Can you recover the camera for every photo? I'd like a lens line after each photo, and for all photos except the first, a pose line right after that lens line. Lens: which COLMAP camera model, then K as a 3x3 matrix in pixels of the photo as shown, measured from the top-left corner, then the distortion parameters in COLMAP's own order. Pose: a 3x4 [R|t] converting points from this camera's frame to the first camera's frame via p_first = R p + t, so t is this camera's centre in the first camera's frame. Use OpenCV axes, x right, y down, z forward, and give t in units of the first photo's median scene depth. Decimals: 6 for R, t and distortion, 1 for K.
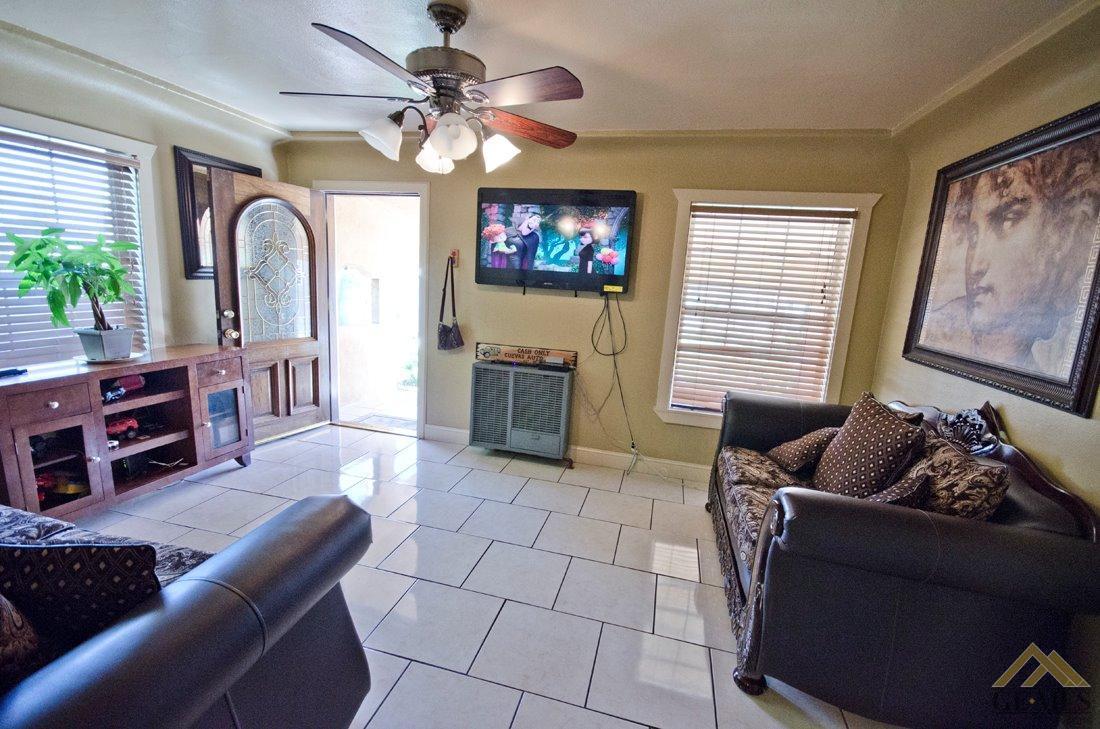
lens RADIAL K [[485.5, 0, 550.4], [0, 485.5, 365.3], [0, 0, 1]] dist [0.011330, -0.002117]
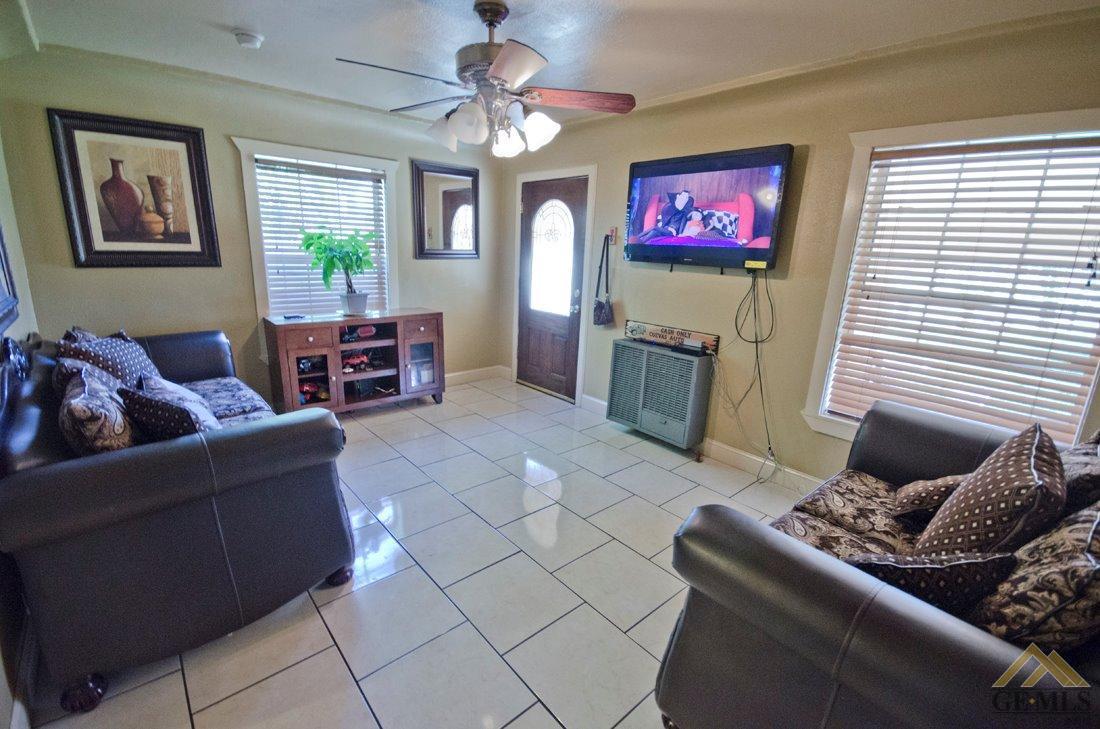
lens RADIAL K [[485.5, 0, 546.6], [0, 485.5, 365.1], [0, 0, 1]] dist [0.011330, -0.002117]
pose [[0.825476, 0.109959, -0.553622, 0.343641], [-0.090342, 0.993935, 0.062708, -0.001902], [0.557160, -0.001748, 0.830404, 0.088089]]
